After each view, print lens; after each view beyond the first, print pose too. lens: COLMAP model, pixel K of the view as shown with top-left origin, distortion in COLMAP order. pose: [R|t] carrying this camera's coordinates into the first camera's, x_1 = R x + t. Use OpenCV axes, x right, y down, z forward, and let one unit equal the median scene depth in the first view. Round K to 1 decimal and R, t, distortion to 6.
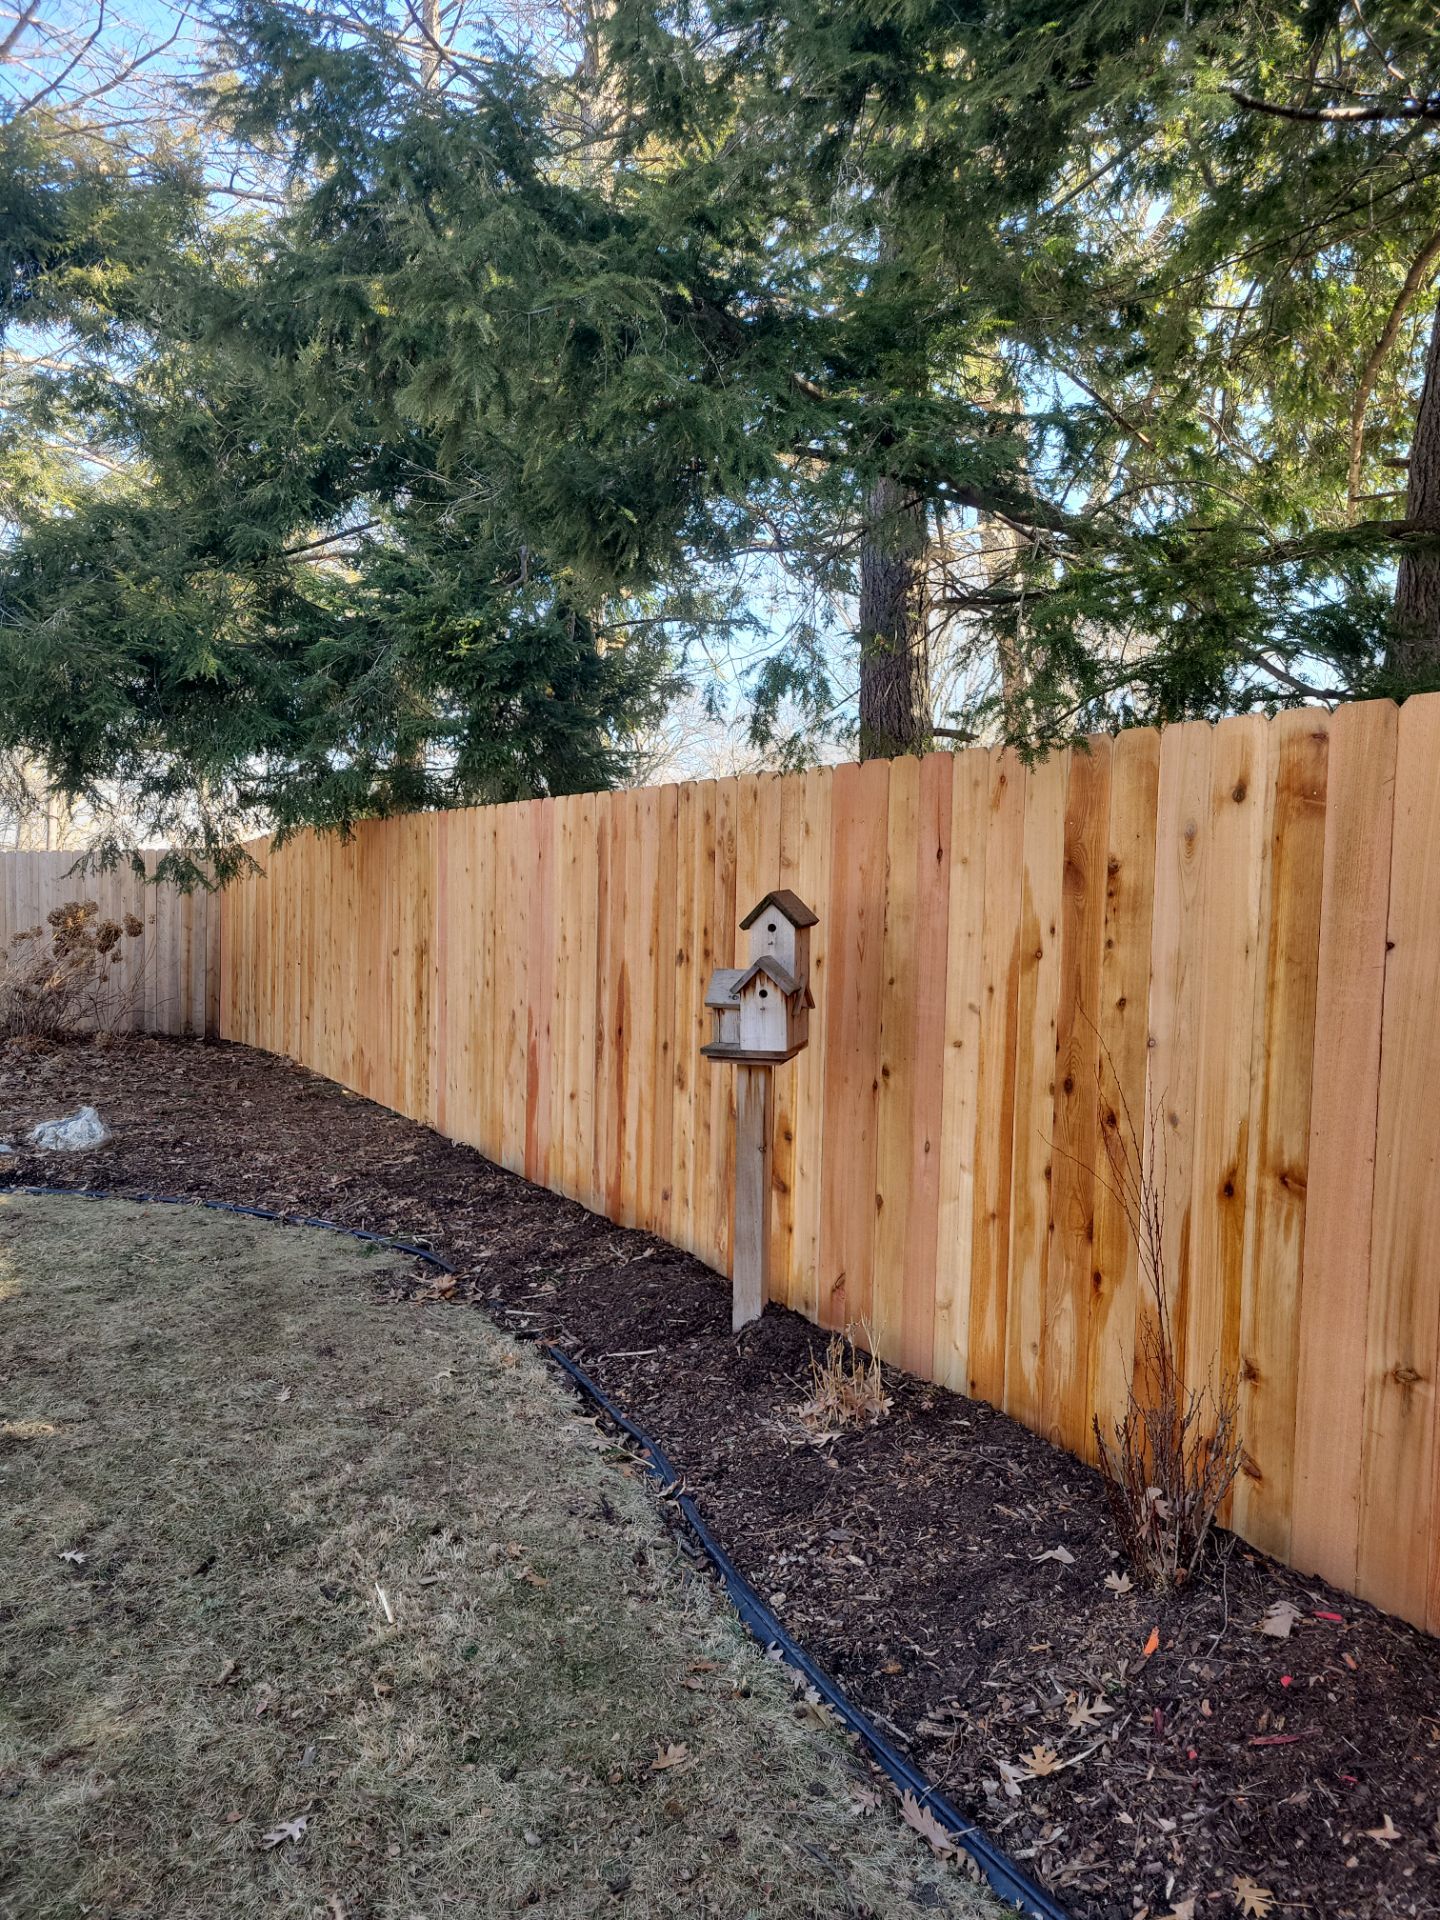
lens RADIAL K [[1401.5, 0, 720.0], [0, 1401.5, 960.0], [0, 0, 1]] dist [0.034508, -0.036426]
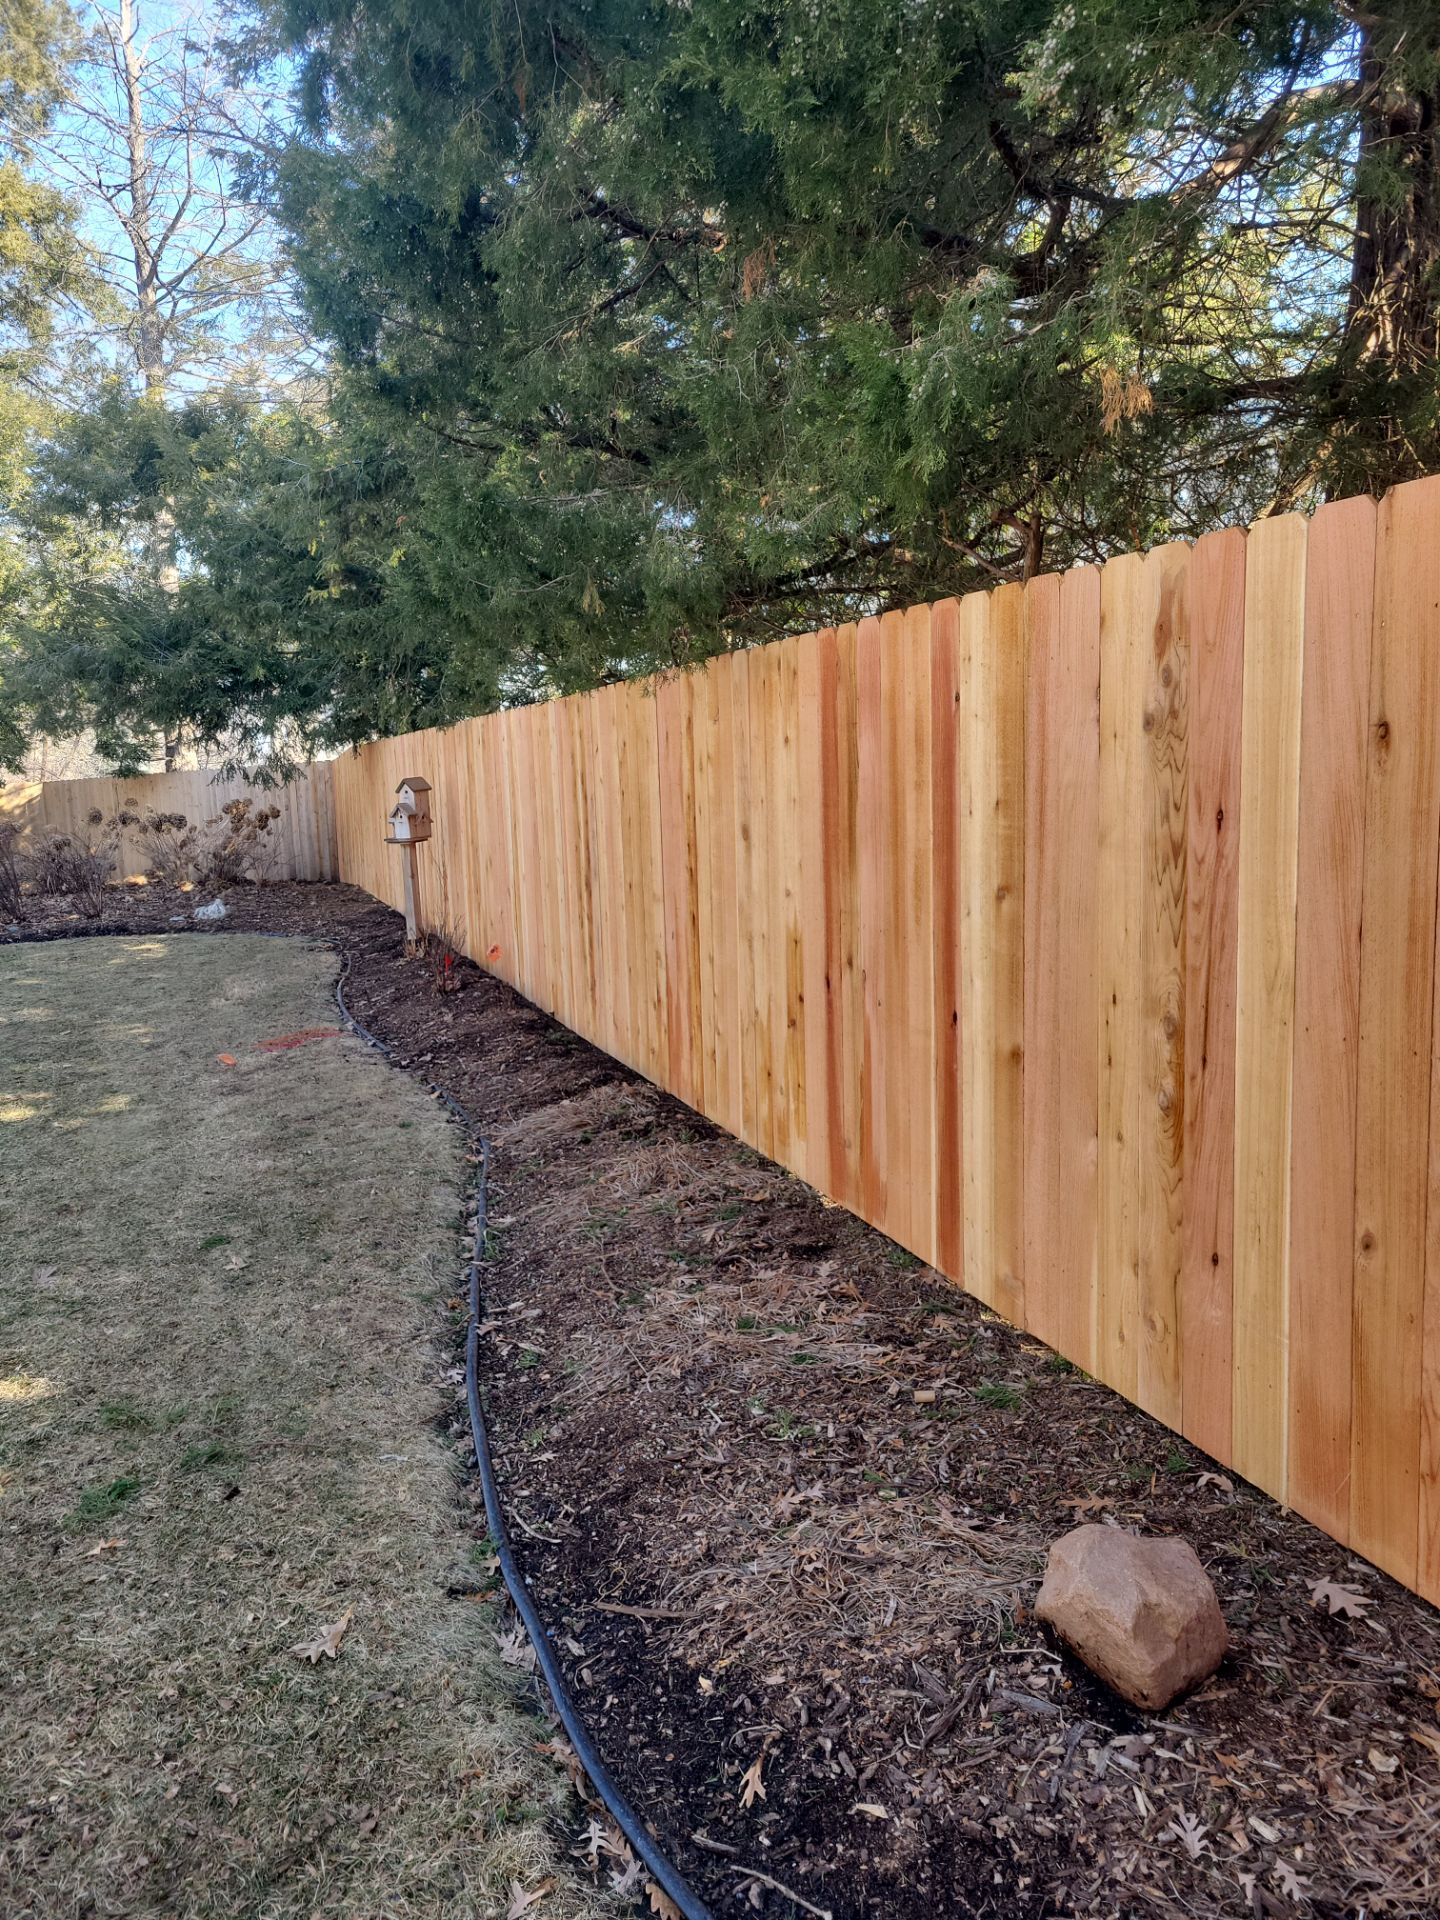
lens RADIAL K [[1401.5, 0, 720.0], [0, 1401.5, 960.0], [0, 0, 1]] dist [0.034508, -0.036426]
pose [[0.984853, -0.031663, -0.170475, 0.522042], [0.046635, 0.995327, 0.084551, 0.047114], [0.167002, -0.091220, 0.981728, -0.753550]]
